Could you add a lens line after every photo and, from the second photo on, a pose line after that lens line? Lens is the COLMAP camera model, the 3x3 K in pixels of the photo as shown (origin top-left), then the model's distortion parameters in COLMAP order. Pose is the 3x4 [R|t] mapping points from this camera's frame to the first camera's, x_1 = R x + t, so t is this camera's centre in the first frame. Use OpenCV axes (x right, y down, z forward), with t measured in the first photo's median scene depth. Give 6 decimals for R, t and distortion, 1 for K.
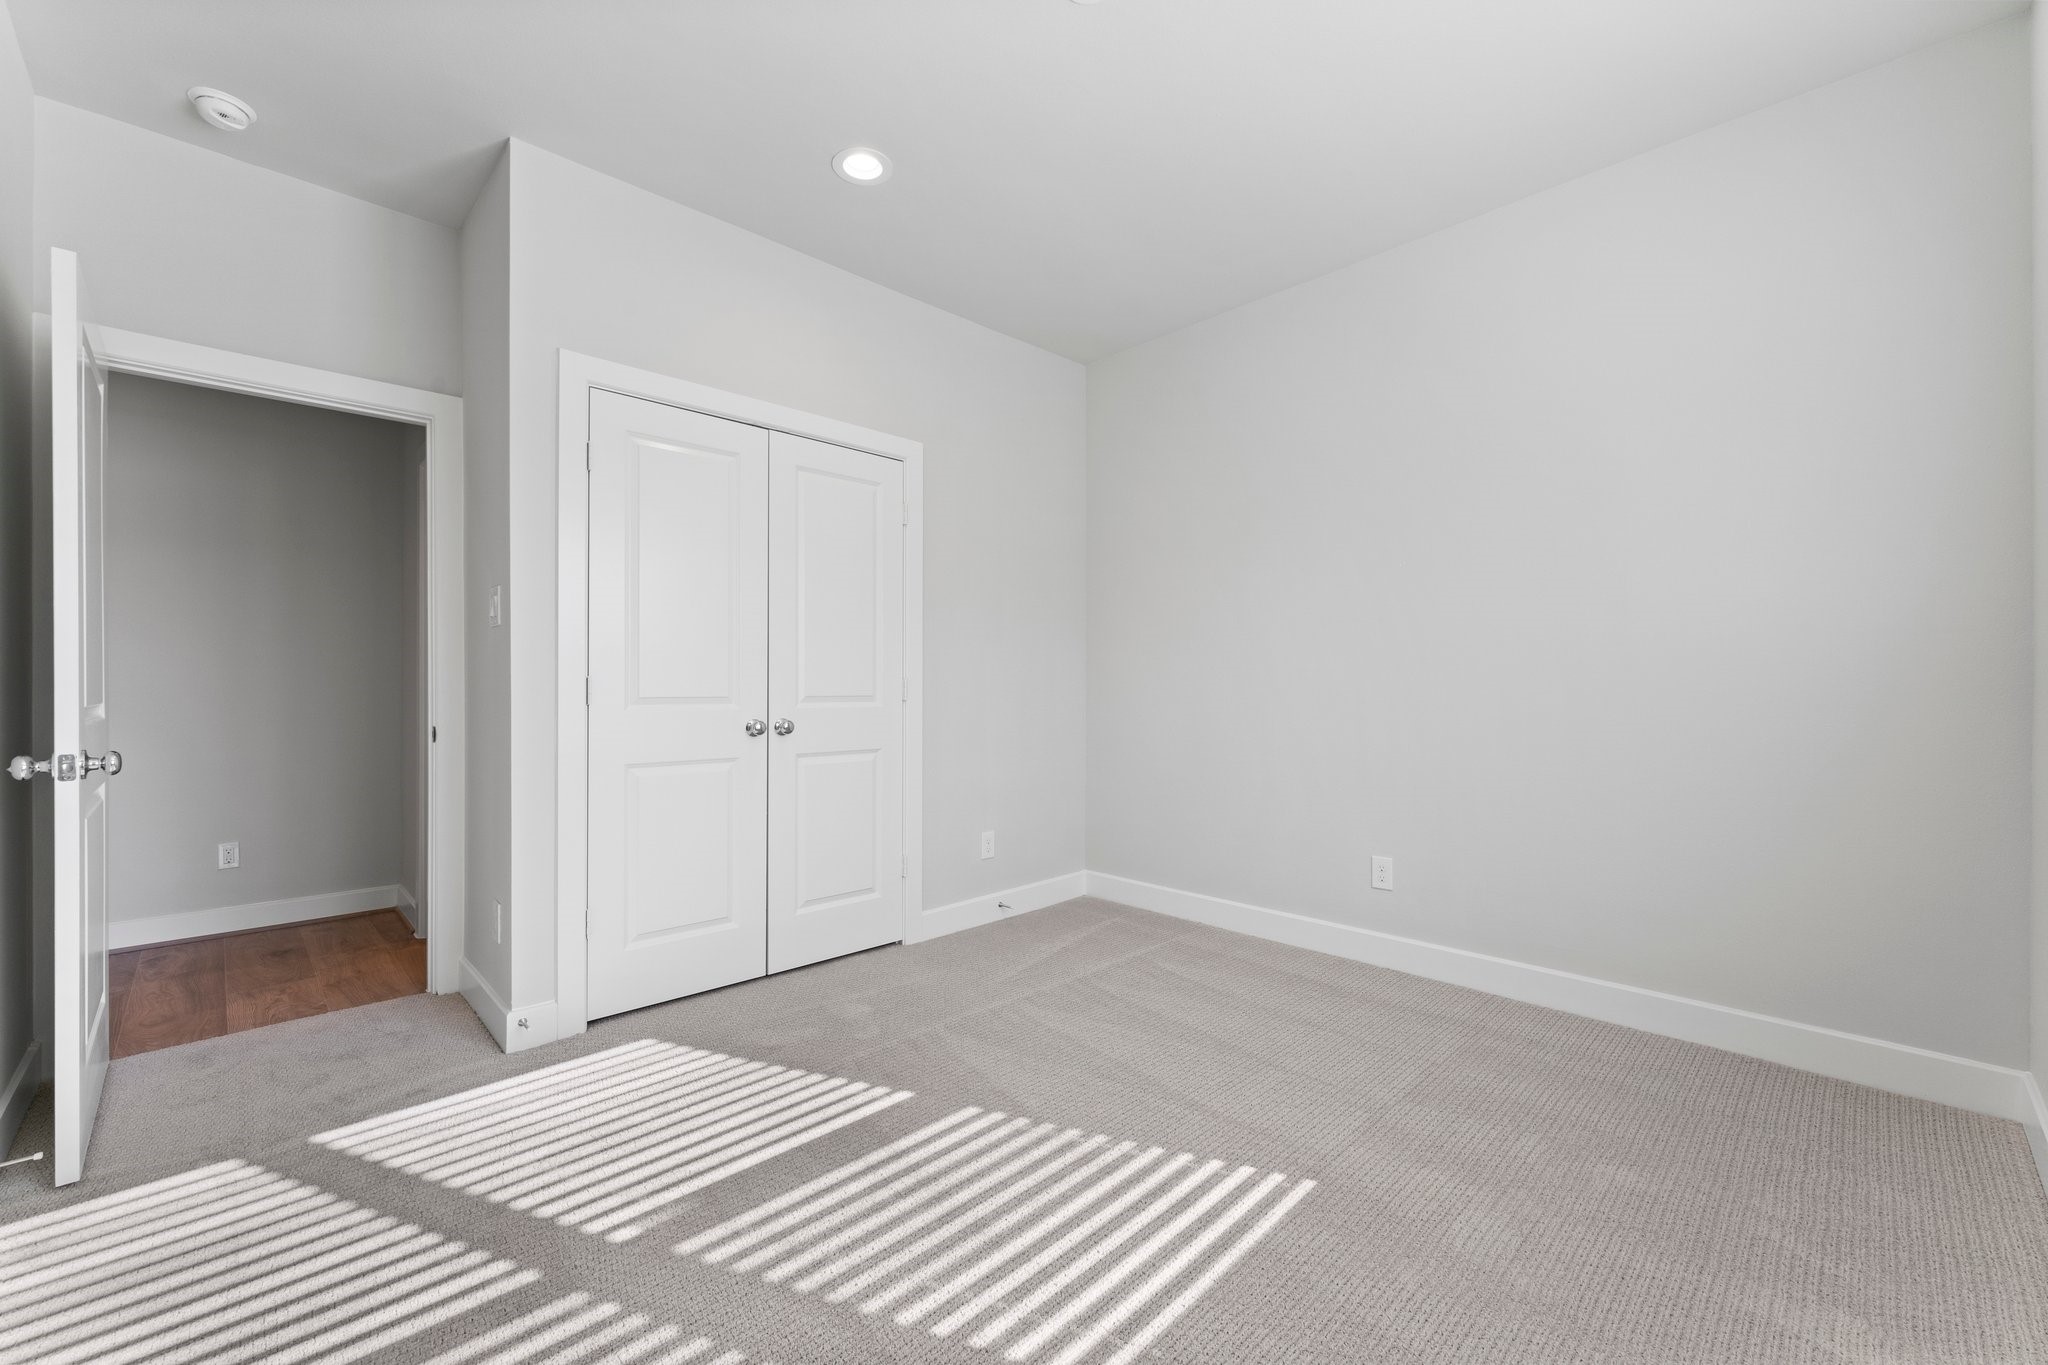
lens RADIAL K [[821.1, 0, 1019.5], [0, 821.1, 691.8], [0, 0, 1]] dist [-0.000353, -0.000380]
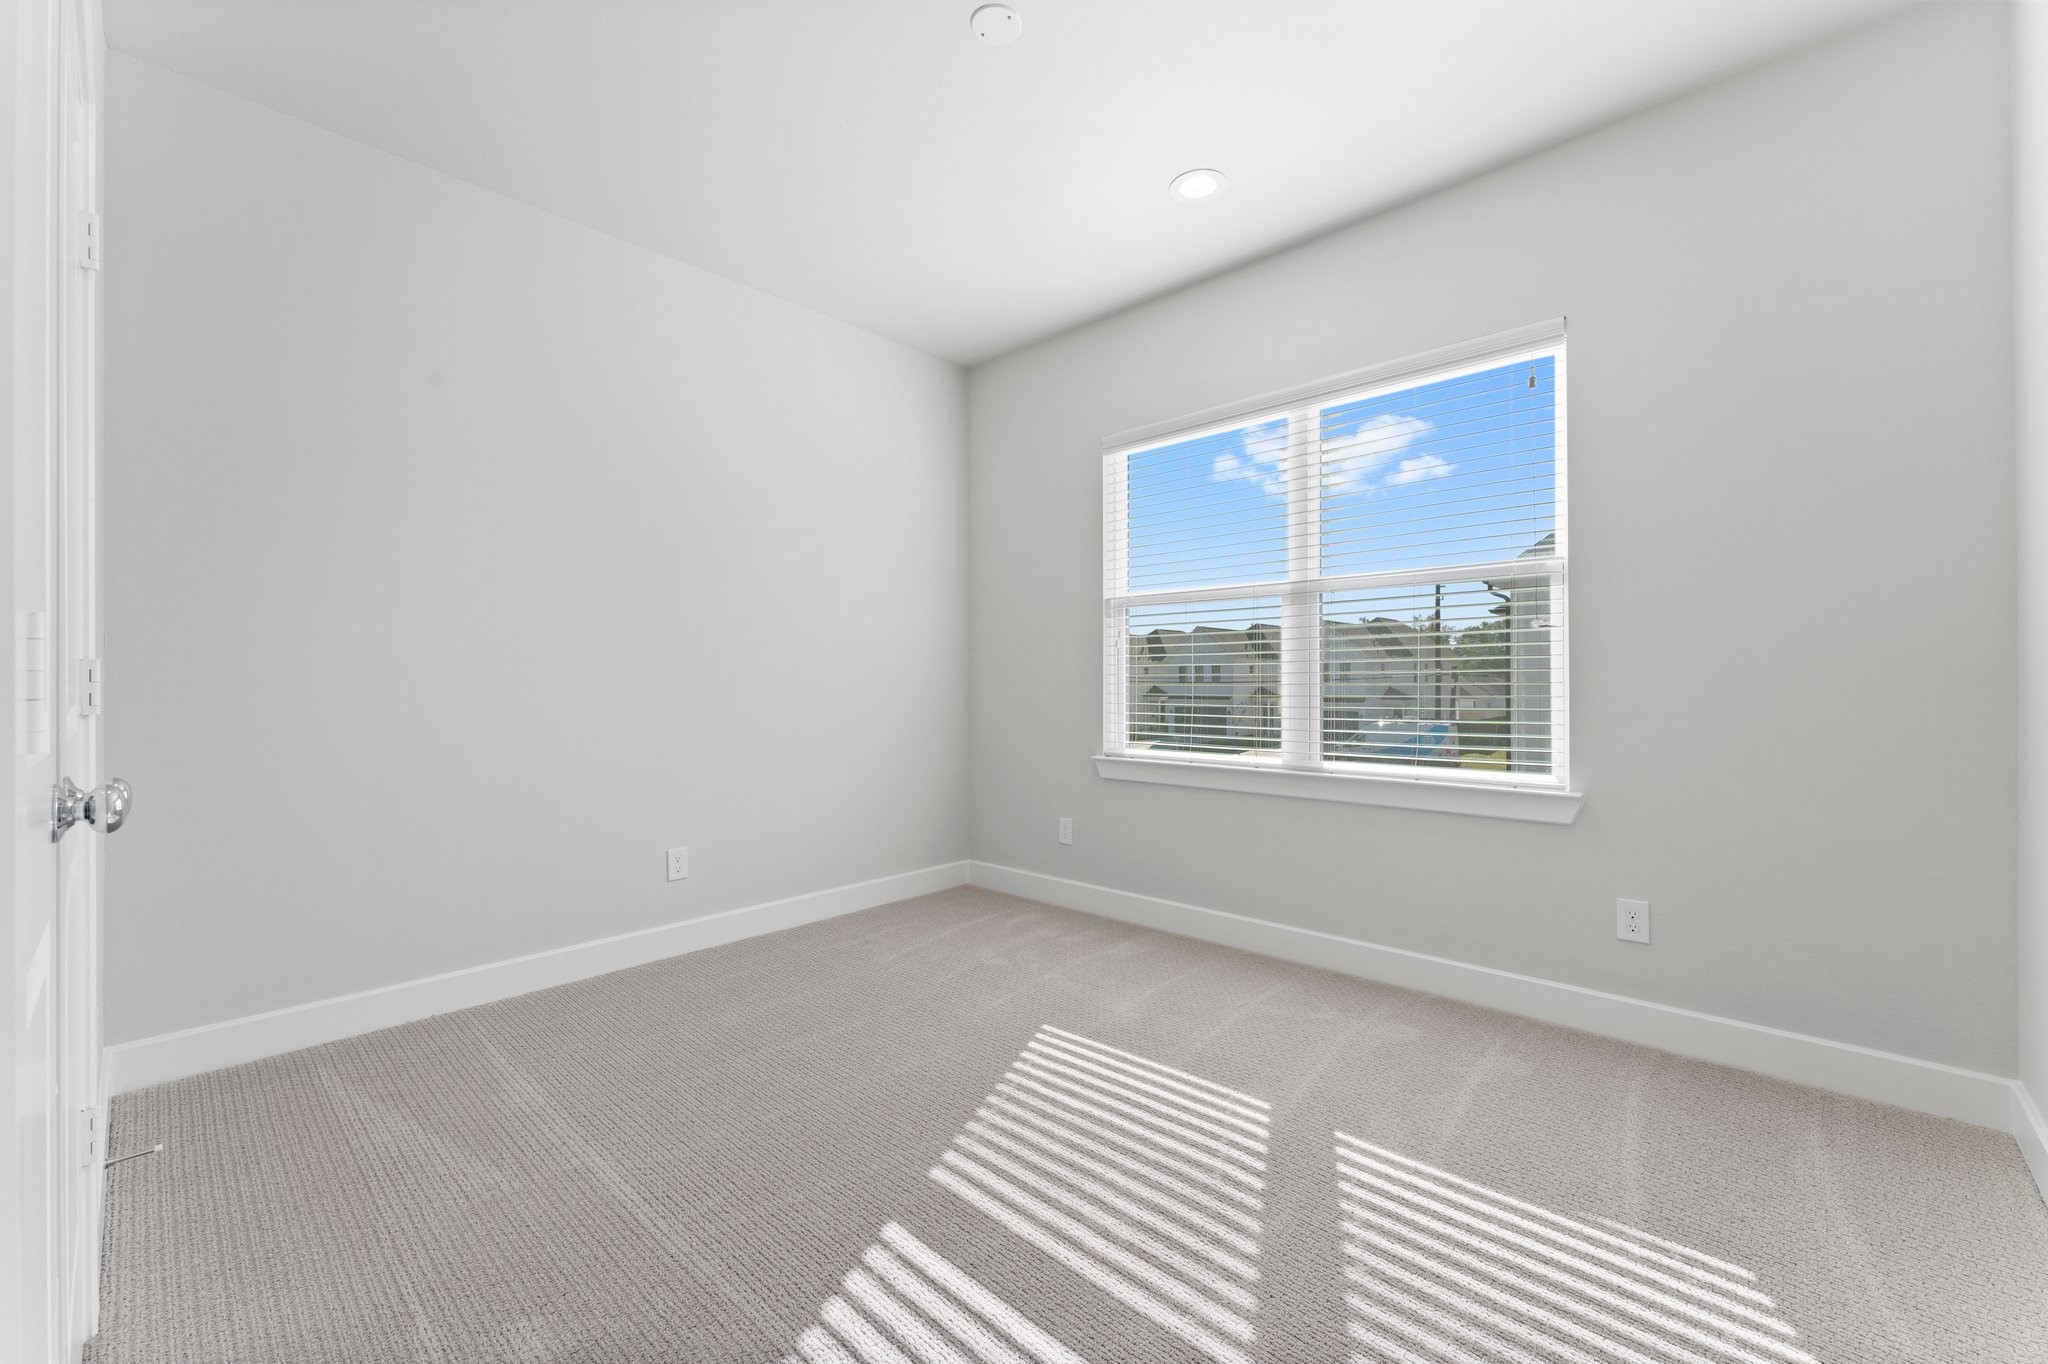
lens RADIAL K [[821.1, 0, 1019.5], [0, 821.1, 691.3], [0, 0, 1]] dist [-0.000353, -0.000380]
pose [[-0.060721, -0.005220, 0.998141, -0.871946], [0.009469, 0.999938, 0.005806, 0.006600], [-0.998110, 0.009804, -0.060668, 0.921431]]
